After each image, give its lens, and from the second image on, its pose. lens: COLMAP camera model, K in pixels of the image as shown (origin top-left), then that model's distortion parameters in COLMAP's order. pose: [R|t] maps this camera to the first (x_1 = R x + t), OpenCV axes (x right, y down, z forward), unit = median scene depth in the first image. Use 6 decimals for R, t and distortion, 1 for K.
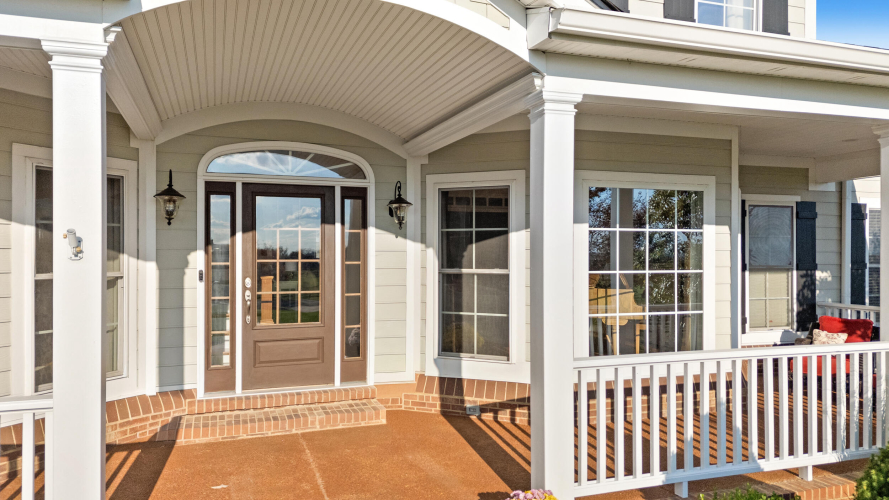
lens RADIAL K [[648.0, 0, 447.4], [0, 648.0, 253.2], [0, 0, 1]] dist [0.034292, -0.015438]
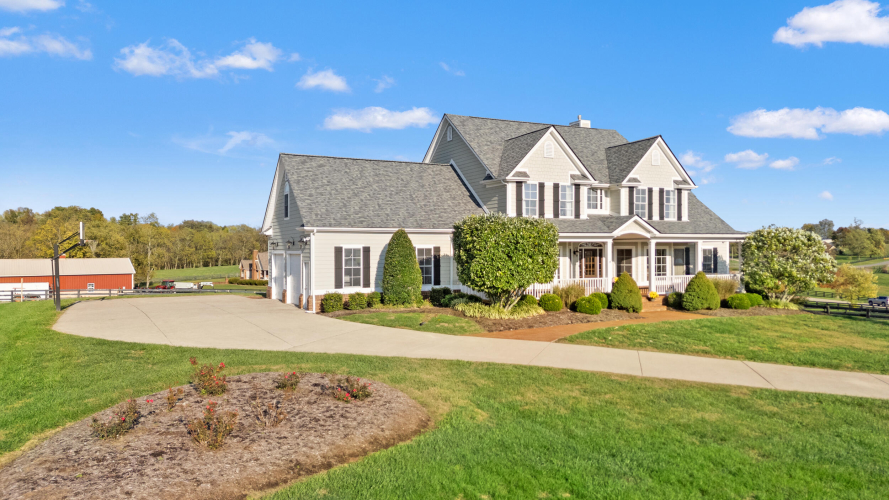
lens RADIAL K [[648.0, 0, 447.8], [0, 648.0, 248.3], [0, 0, 1]] dist [0.034292, -0.015438]
pose [[0.995742, -0.005198, 0.092037, -1.921151], [0.005881, 0.999957, -0.007150, -0.079194], [-0.091996, 0.007661, 0.995730, -4.222854]]
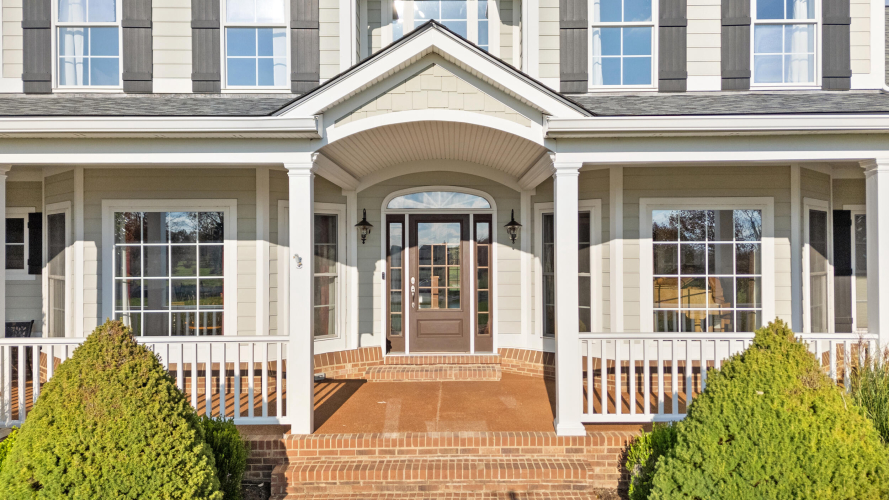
lens RADIAL K [[648.0, 0, 446.0], [0, 648.0, 243.8], [0, 0, 1]] dist [0.034292, -0.015438]
pose [[0.936054, -0.008844, -0.351746, 0.291206], [0.004320, 0.999898, -0.013646, -0.018865], [0.351830, 0.011254, 0.935996, -0.373244]]
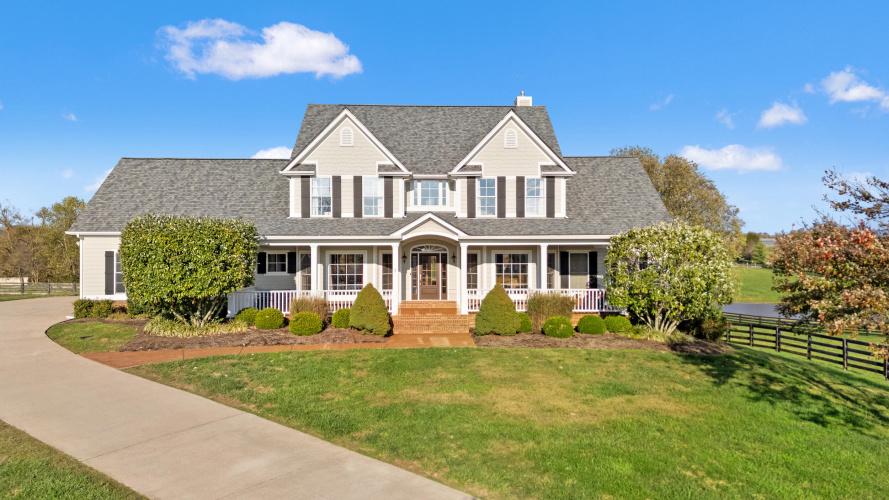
lens RADIAL K [[648.0, 0, 450.4], [0, 648.0, 255.7], [0, 0, 1]] dist [0.034292, -0.015438]
pose [[0.949093, -0.004593, -0.314961, 1.286570], [0.002983, 0.999980, -0.005592, -0.067864], [0.314980, 0.004368, 0.949088, -3.147595]]
